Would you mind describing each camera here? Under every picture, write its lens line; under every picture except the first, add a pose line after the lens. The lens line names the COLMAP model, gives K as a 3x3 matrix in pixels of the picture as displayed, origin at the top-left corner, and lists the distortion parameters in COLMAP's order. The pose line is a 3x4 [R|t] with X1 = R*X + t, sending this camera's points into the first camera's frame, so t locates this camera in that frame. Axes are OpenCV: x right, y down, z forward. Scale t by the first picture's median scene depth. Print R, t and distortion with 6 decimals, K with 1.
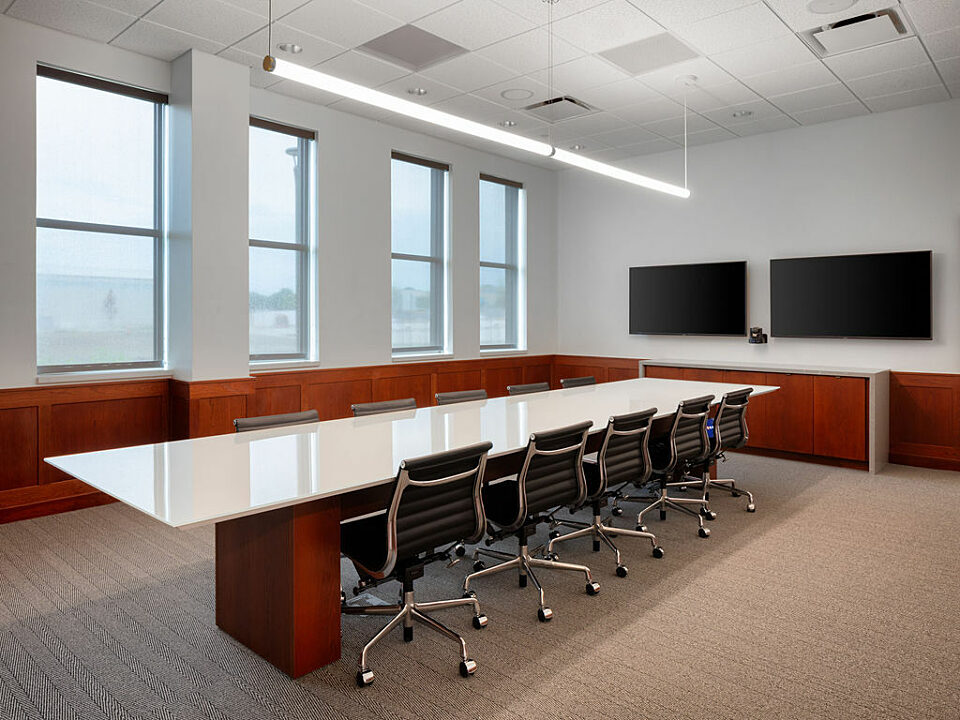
lens RADIAL K [[652.4, 0, 480.0], [0, 652.4, 360.0], [0, 0, 1]] dist [-0.003404, -0.001025]
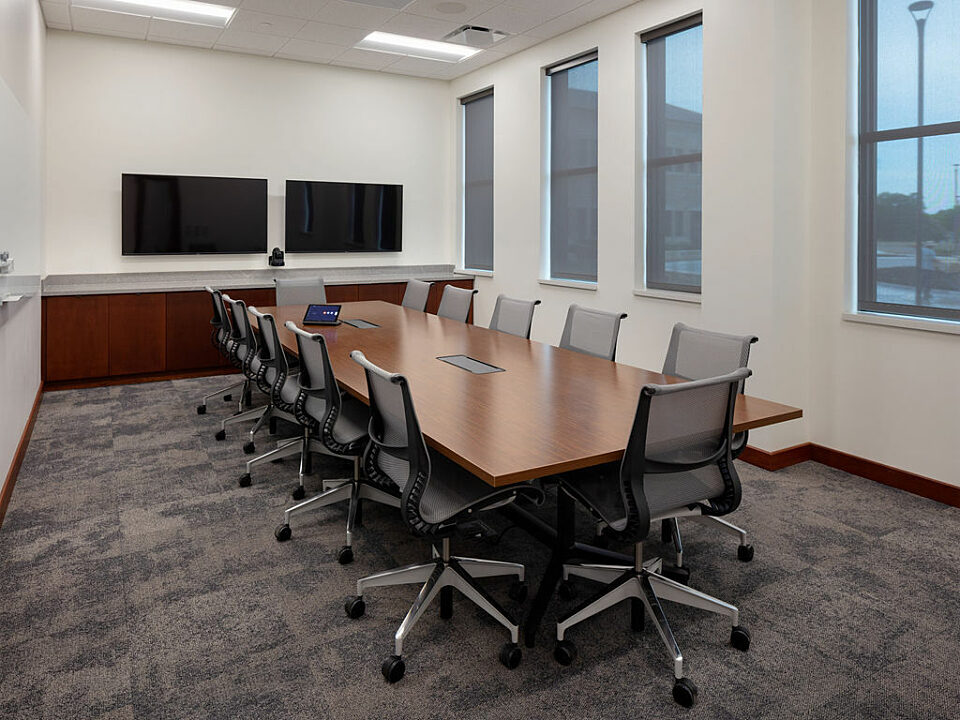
lens RADIAL K [[652.4, 0, 480.0], [0, 652.4, 360.0], [0, 0, 1]] dist [-0.003404, -0.001025]
pose [[0.305410, -0.182193, 0.934629, -0.512615], [0.060471, 0.983255, 0.171912, -0.028149], [-0.950299, 0.004015, 0.311313, 0.356663]]
